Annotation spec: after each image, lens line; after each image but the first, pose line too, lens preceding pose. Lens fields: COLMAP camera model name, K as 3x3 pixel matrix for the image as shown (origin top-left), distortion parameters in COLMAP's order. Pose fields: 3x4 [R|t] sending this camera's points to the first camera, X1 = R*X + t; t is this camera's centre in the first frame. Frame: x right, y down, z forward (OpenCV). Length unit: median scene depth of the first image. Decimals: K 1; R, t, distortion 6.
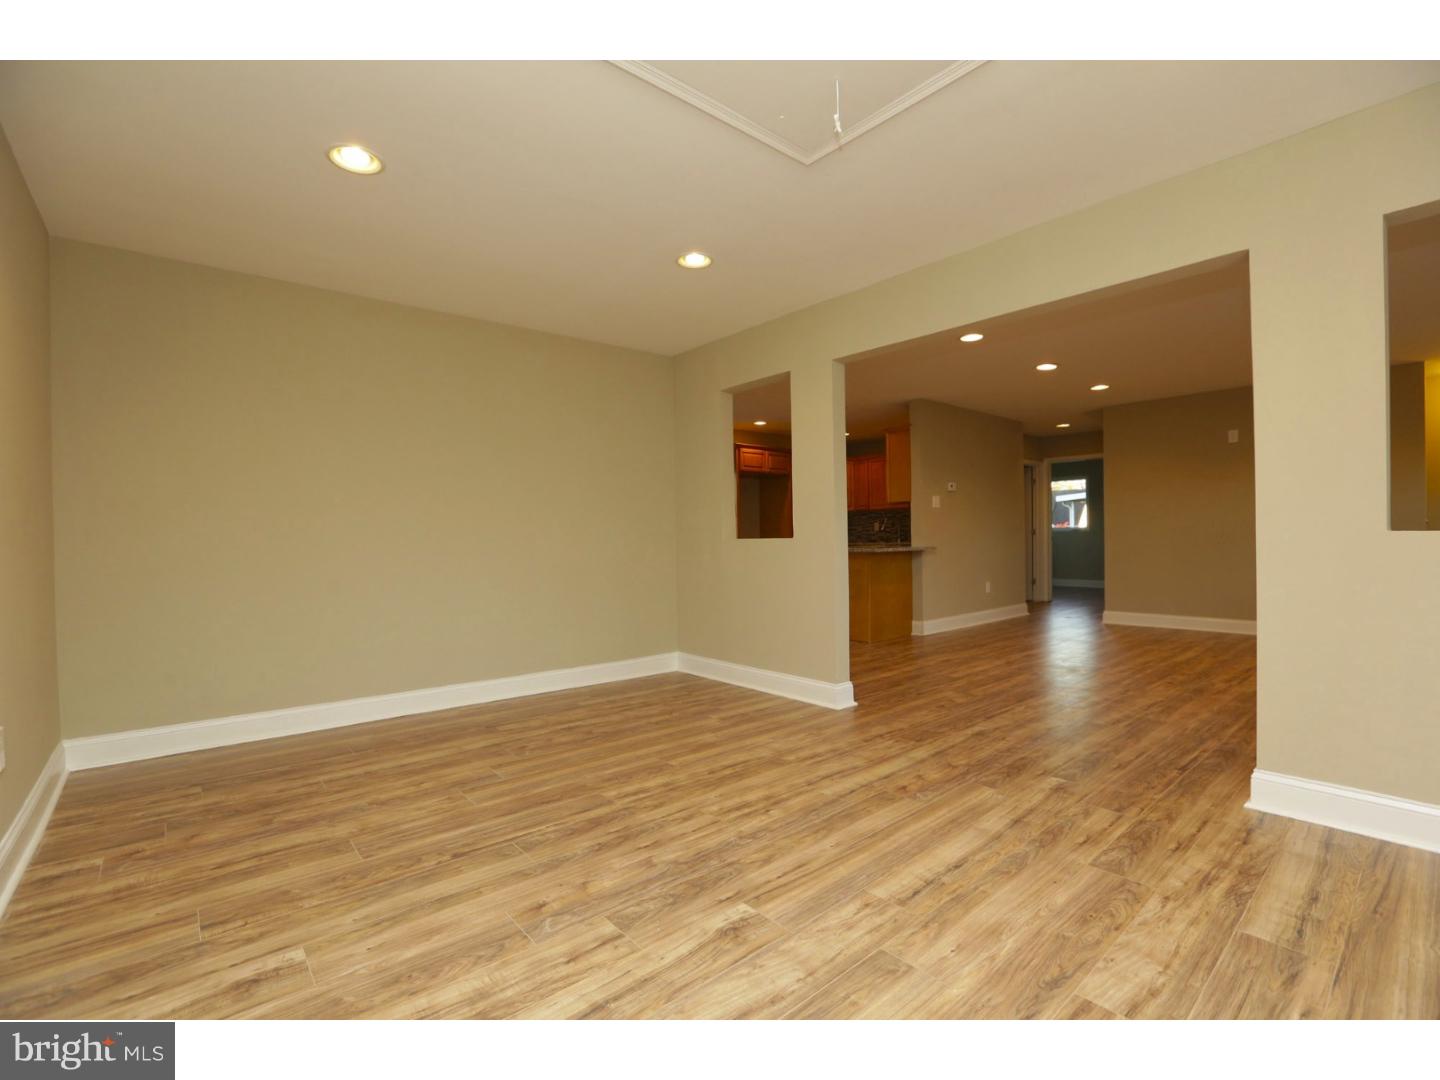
lens RADIAL K [[653.1, 0, 713.0], [0, 653.1, 530.4], [0, 0, 1]] dist [-0.049090, 0.016189]
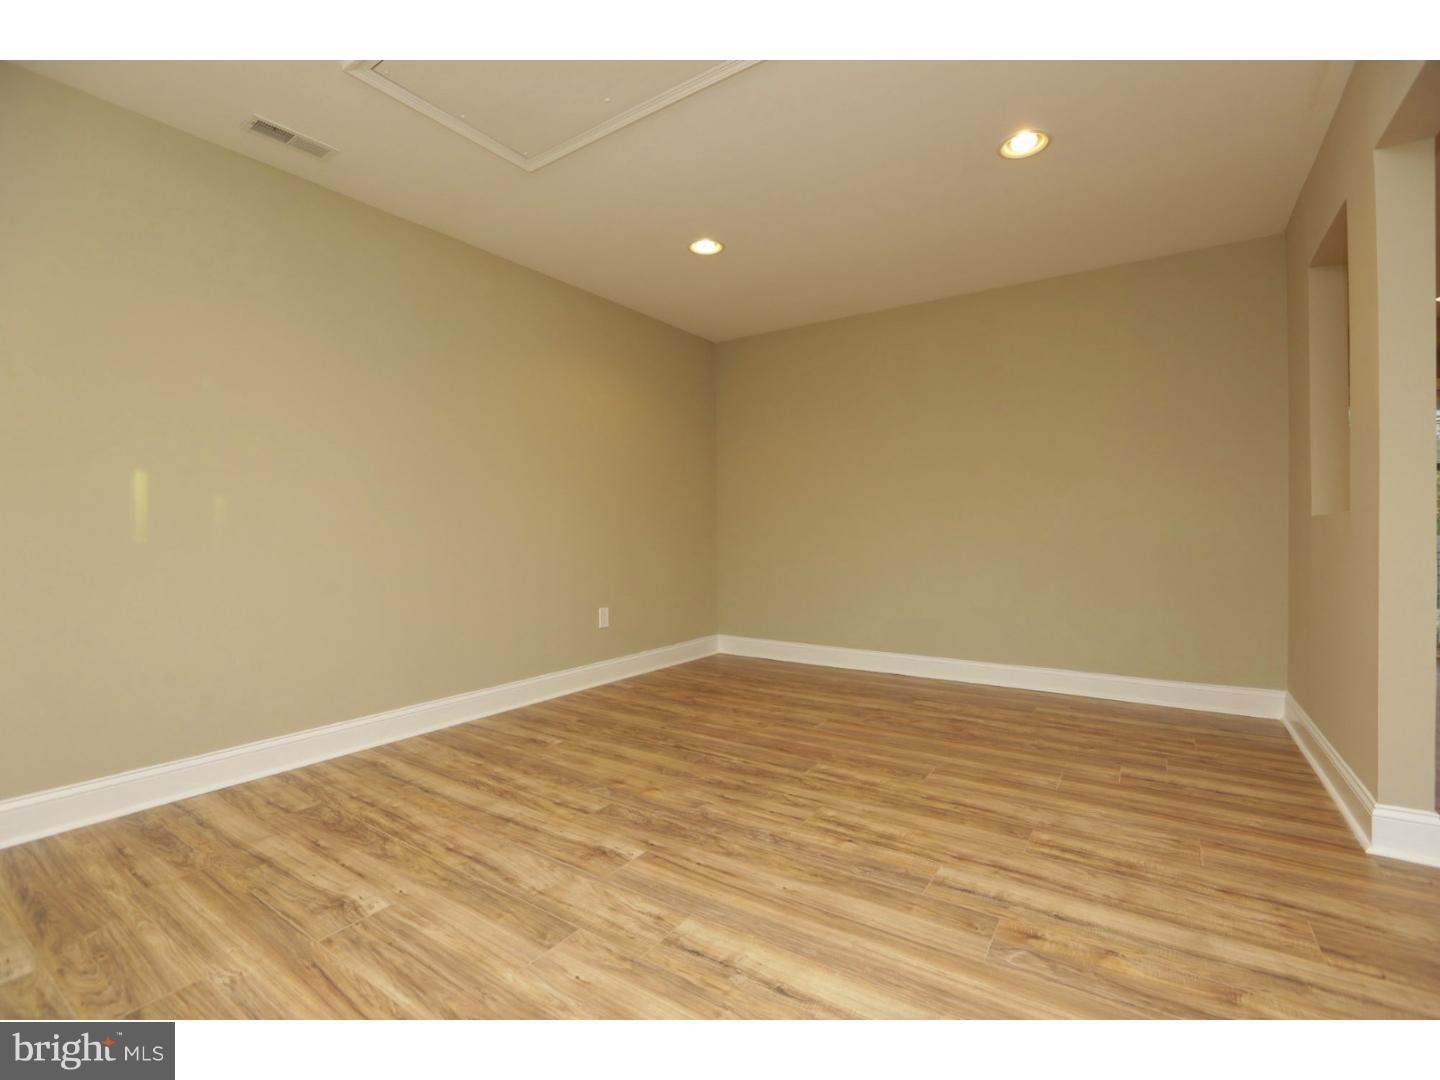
lens RADIAL K [[653.1, 0, 712.2], [0, 653.1, 540.2], [0, 0, 1]] dist [-0.049090, 0.016189]
pose [[0.258649, 0.022879, -0.965700, 0.780564], [0.015892, 0.999483, 0.027936, 0.027960], [0.965841, -0.022573, 0.258152, 0.604165]]
